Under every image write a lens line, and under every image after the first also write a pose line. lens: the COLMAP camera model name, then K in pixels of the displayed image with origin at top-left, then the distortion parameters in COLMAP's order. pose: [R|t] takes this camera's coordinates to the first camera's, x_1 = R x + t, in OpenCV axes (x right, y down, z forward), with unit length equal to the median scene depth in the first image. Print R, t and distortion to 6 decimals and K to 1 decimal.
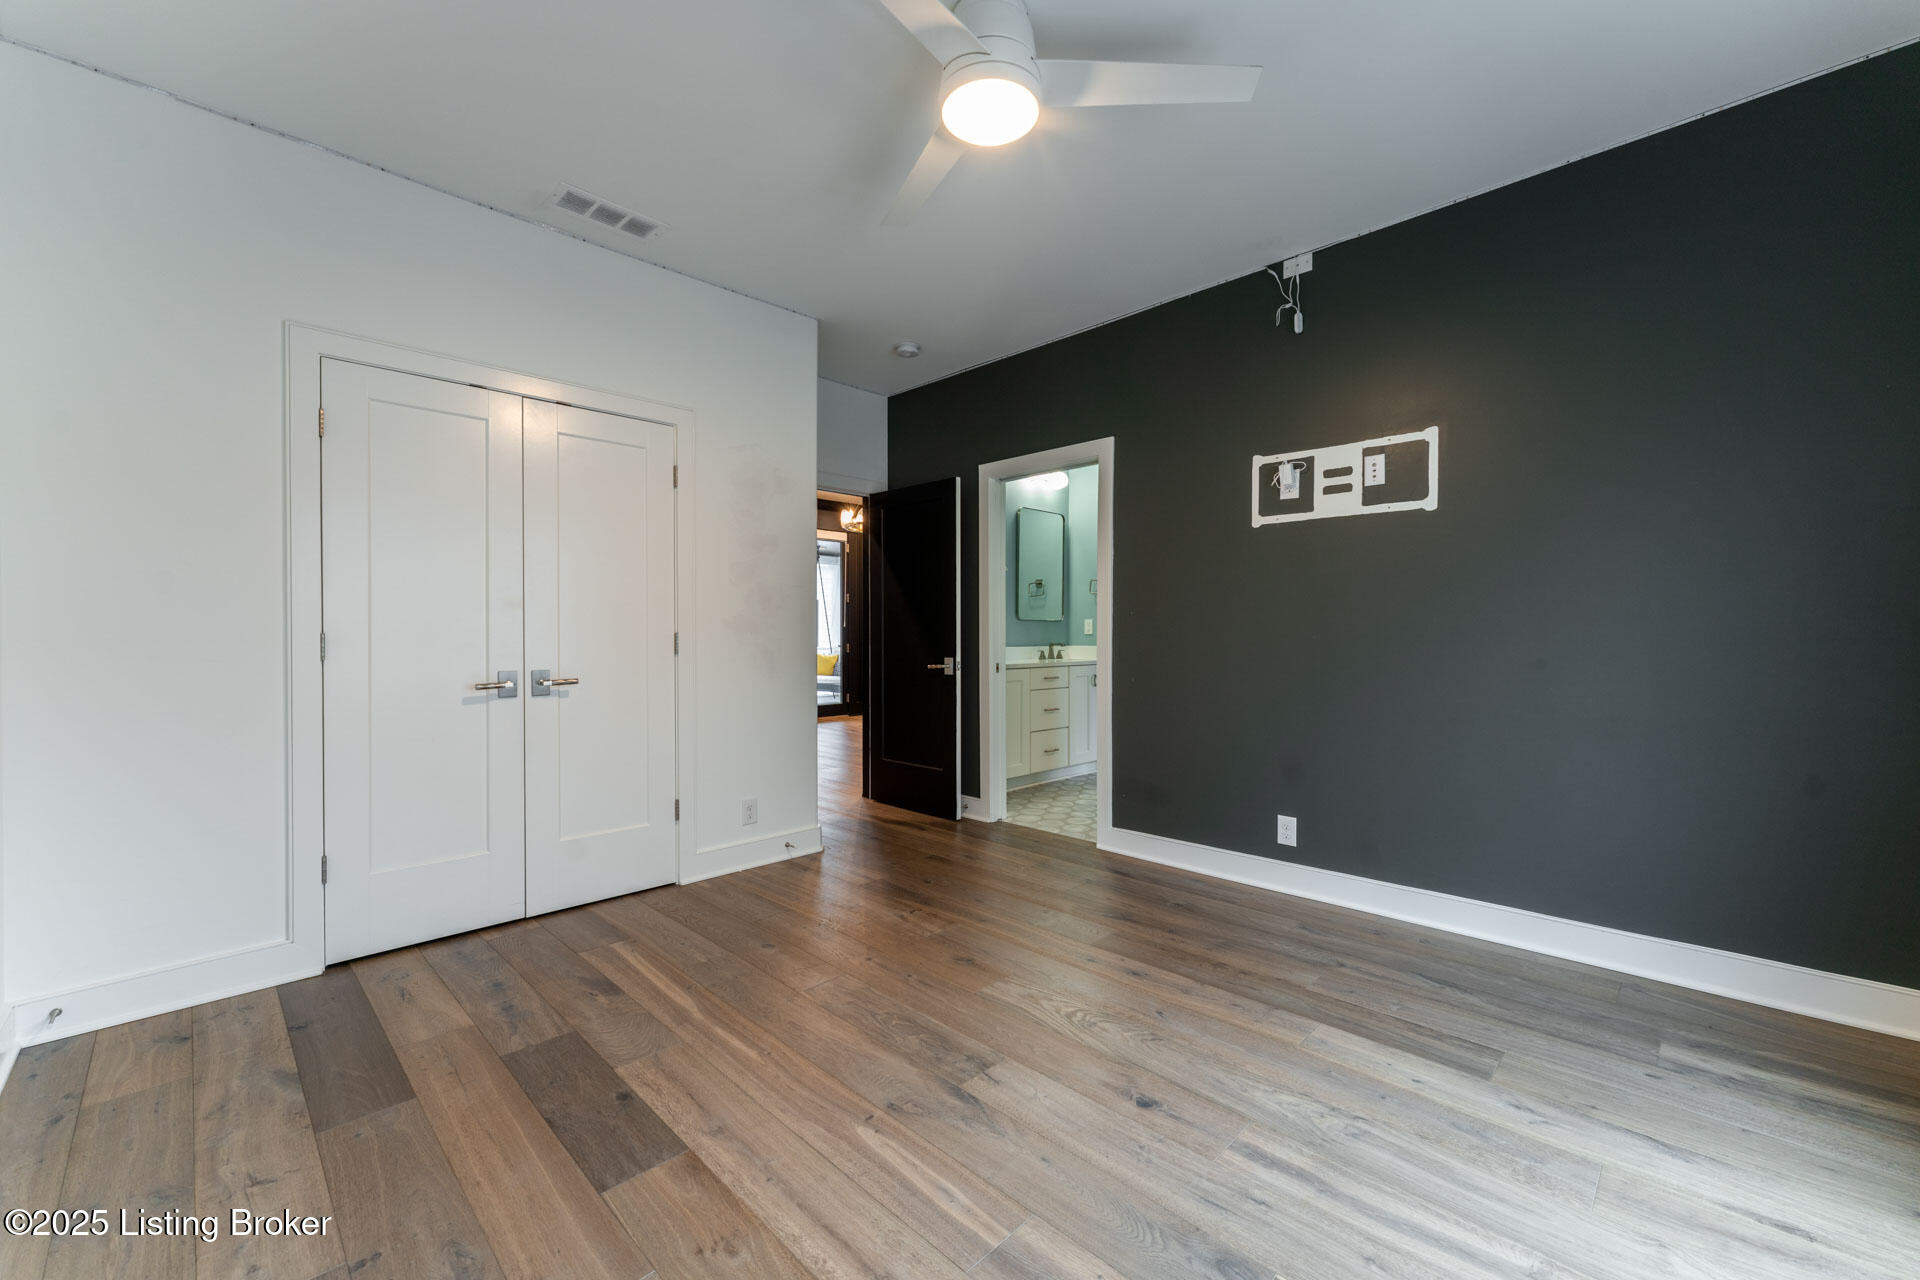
lens RADIAL K [[780.5, 0, 971.4], [0, 780.5, 633.2], [0, 0, 1]] dist [0.003284, 0.000329]
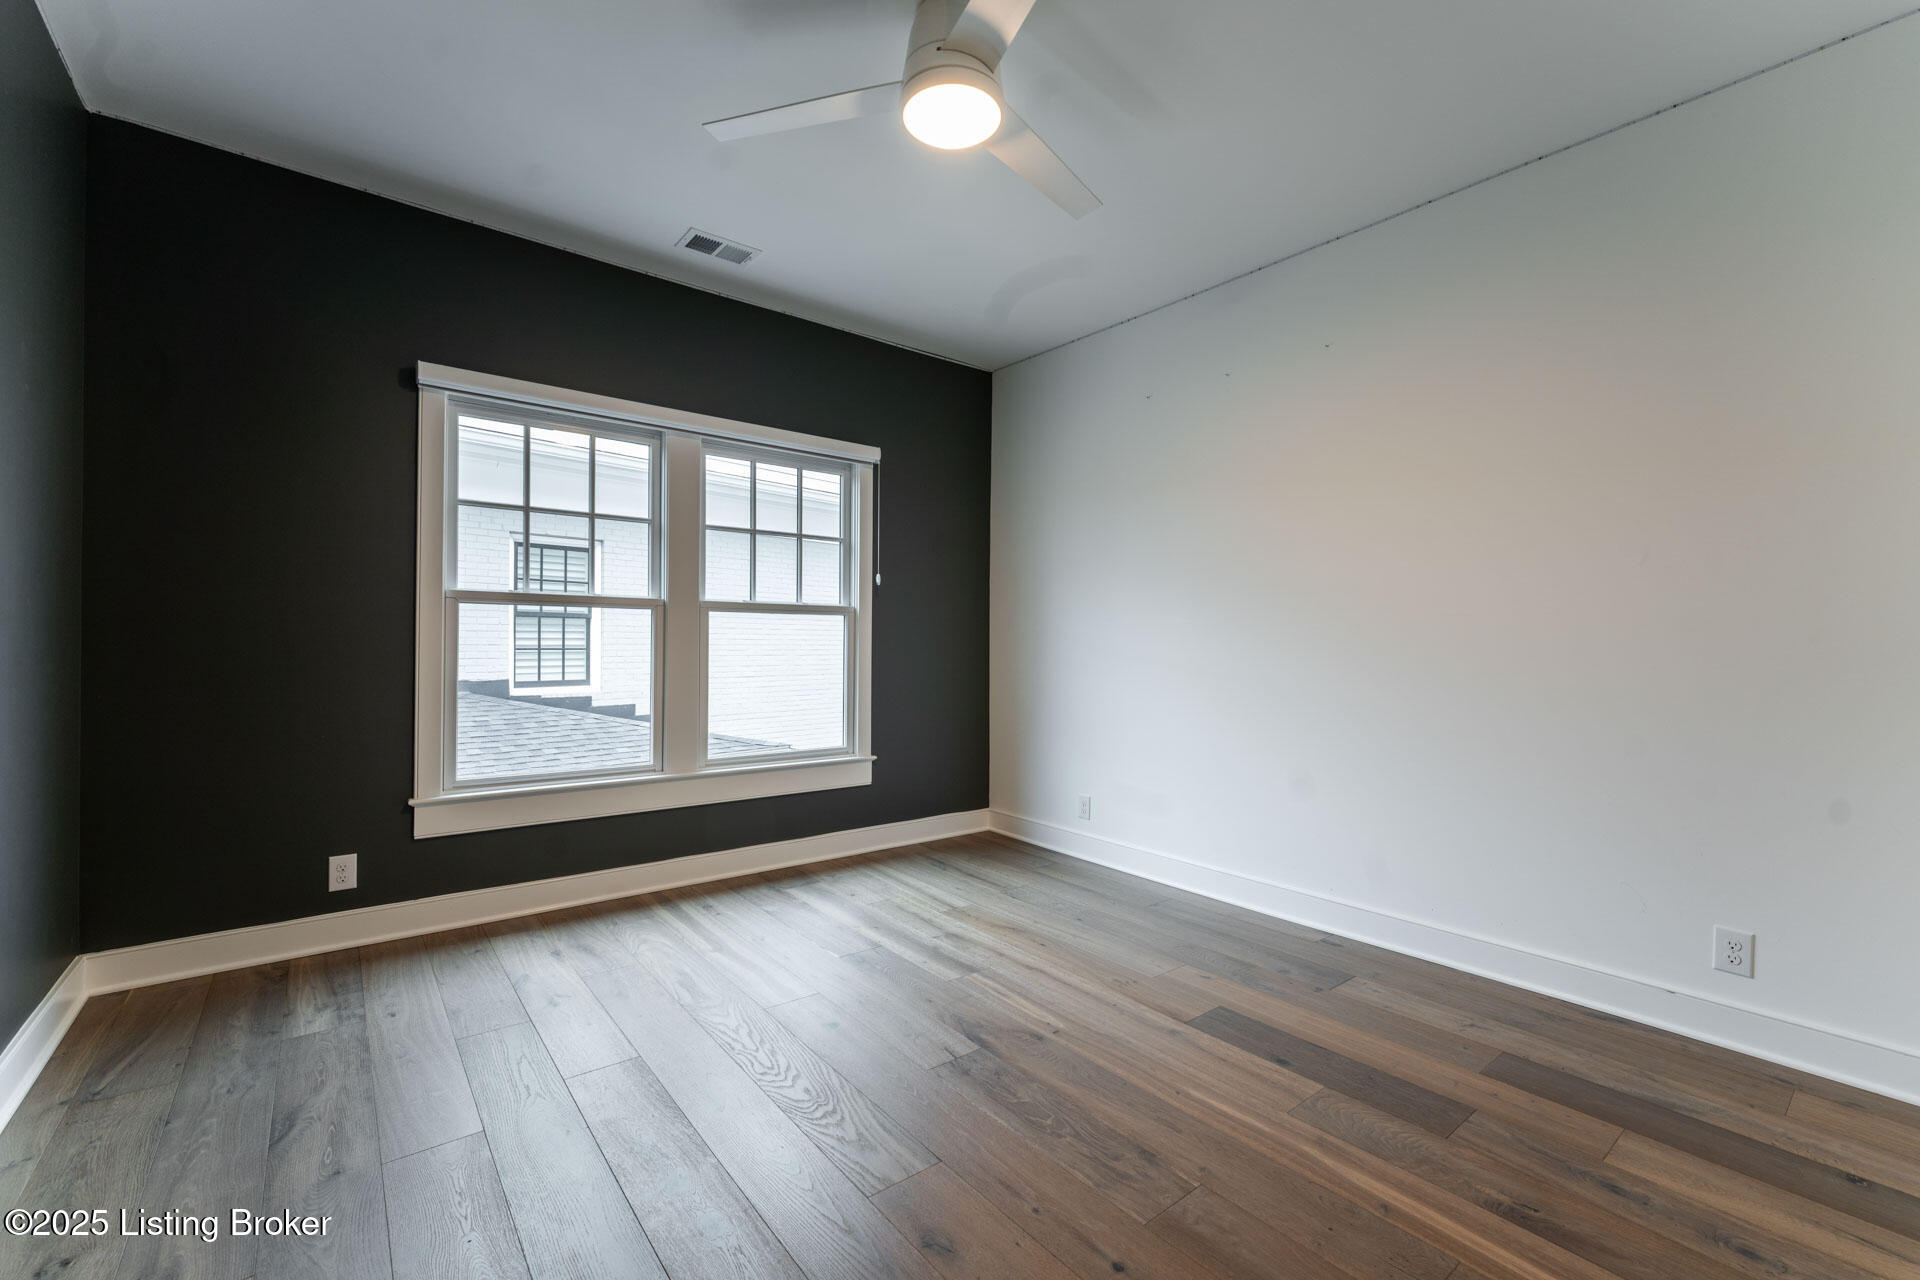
lens RADIAL K [[785.6, 0, 978.8], [0, 785.6, 640.4], [0, 0, 1]] dist [0.001834, 0.000113]
pose [[-0.994138, -0.006717, 0.107907, -0.122948], [-0.007545, 0.999945, -0.007267, 0.006146], [-0.107852, -0.008039, -0.994134, 2.010749]]
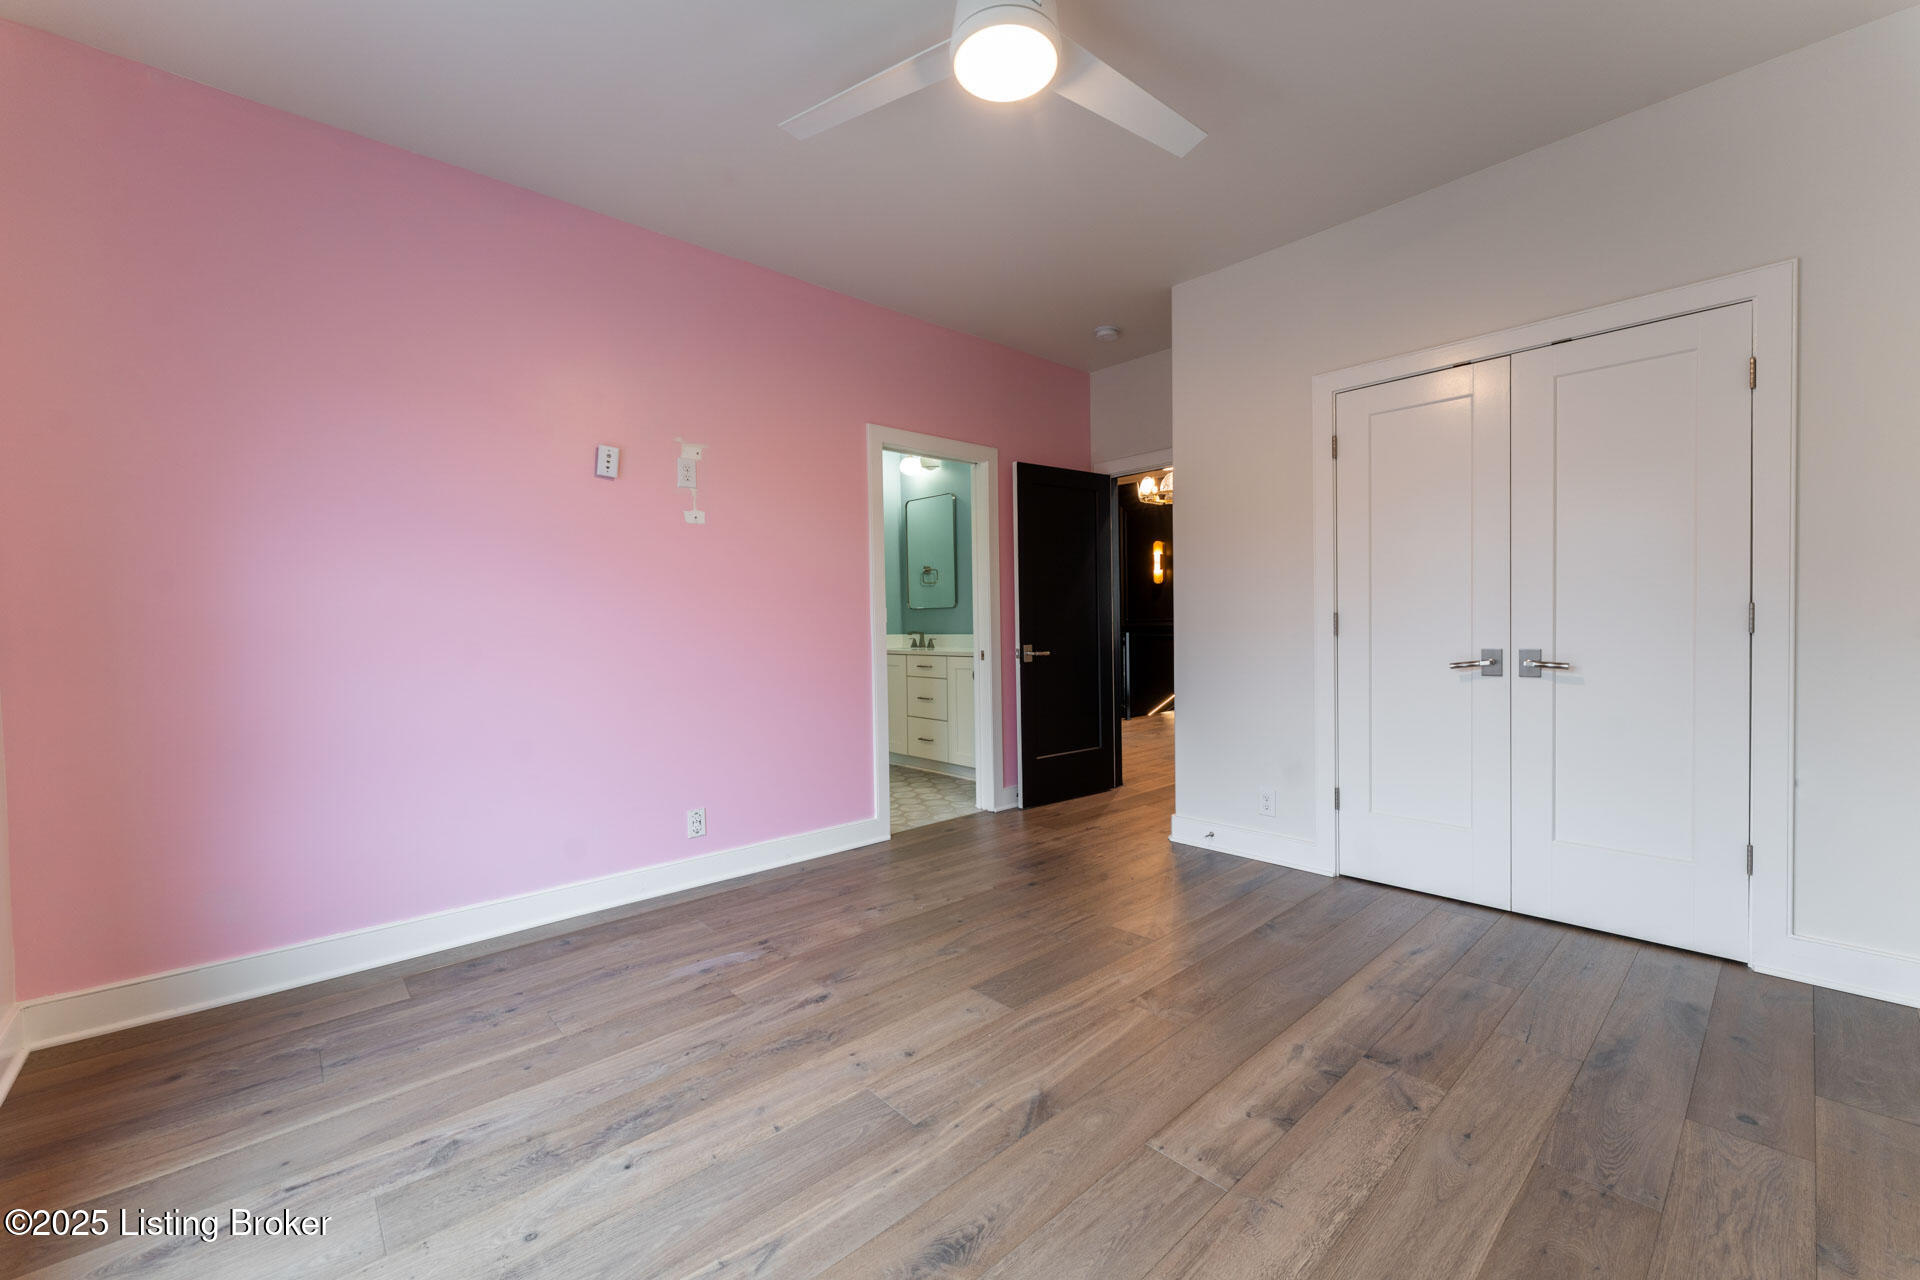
lens RADIAL K [[765.0, 0, 957.0], [0, 765.0, 640.6], [0, 0, 1]] dist [0.002874, 0.000185]
pose [[-0.049187, 0.028855, -0.998373, 0.562189], [0.018382, 0.999439, 0.027980, -0.001171], [0.998620, -0.016976, -0.049690, 0.571163]]
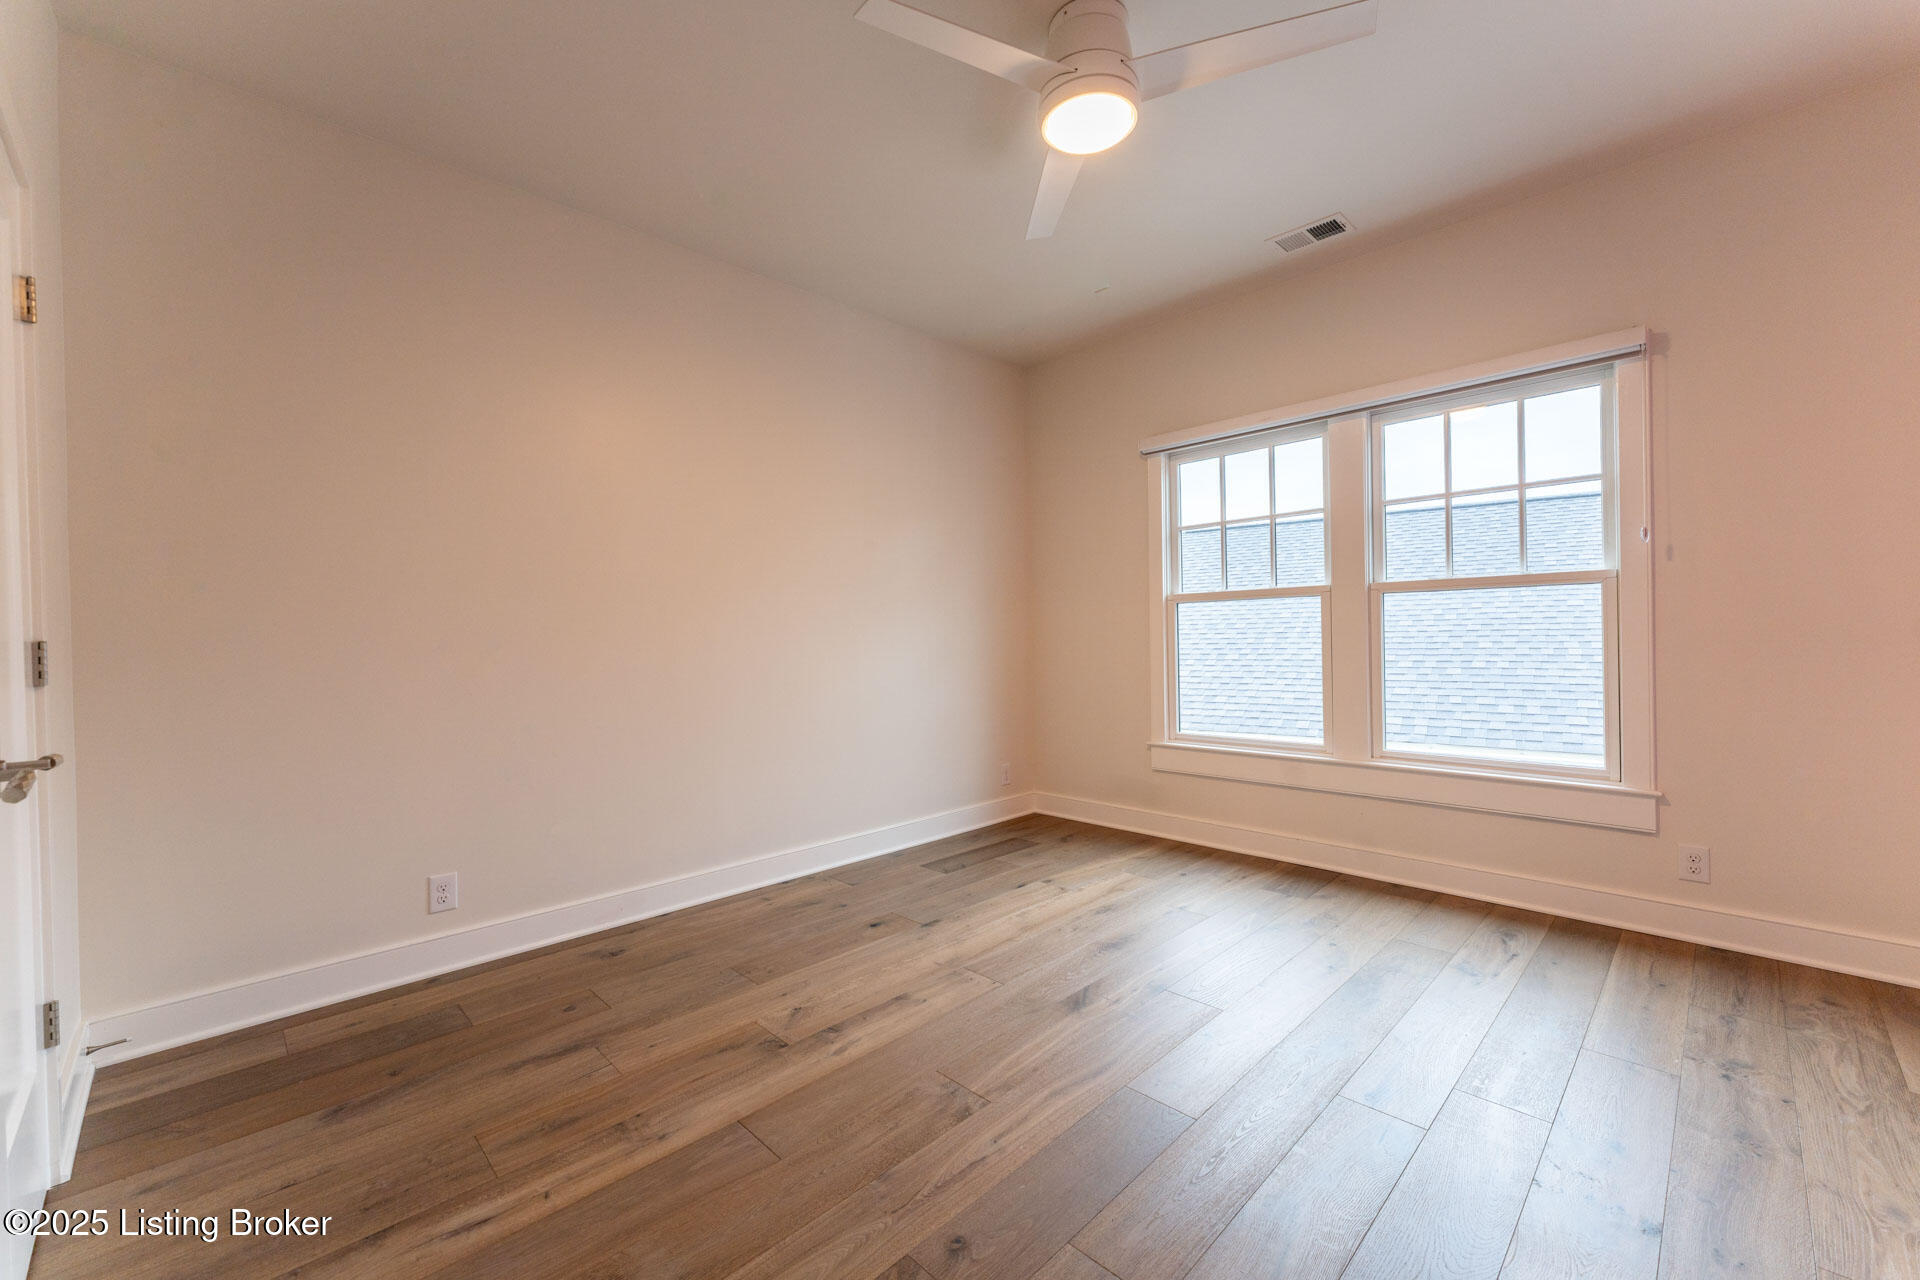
lens RADIAL K [[765.0, 0, 957.0], [0, 765.0, 640.6], [0, 0, 1]] dist [0.002874, 0.000185]
pose [[0.010982, -0.007079, 0.999915, -1.404169], [0.016538, 0.999839, 0.006897, 0.004215], [-0.999803, 0.016461, 0.011098, 0.769978]]
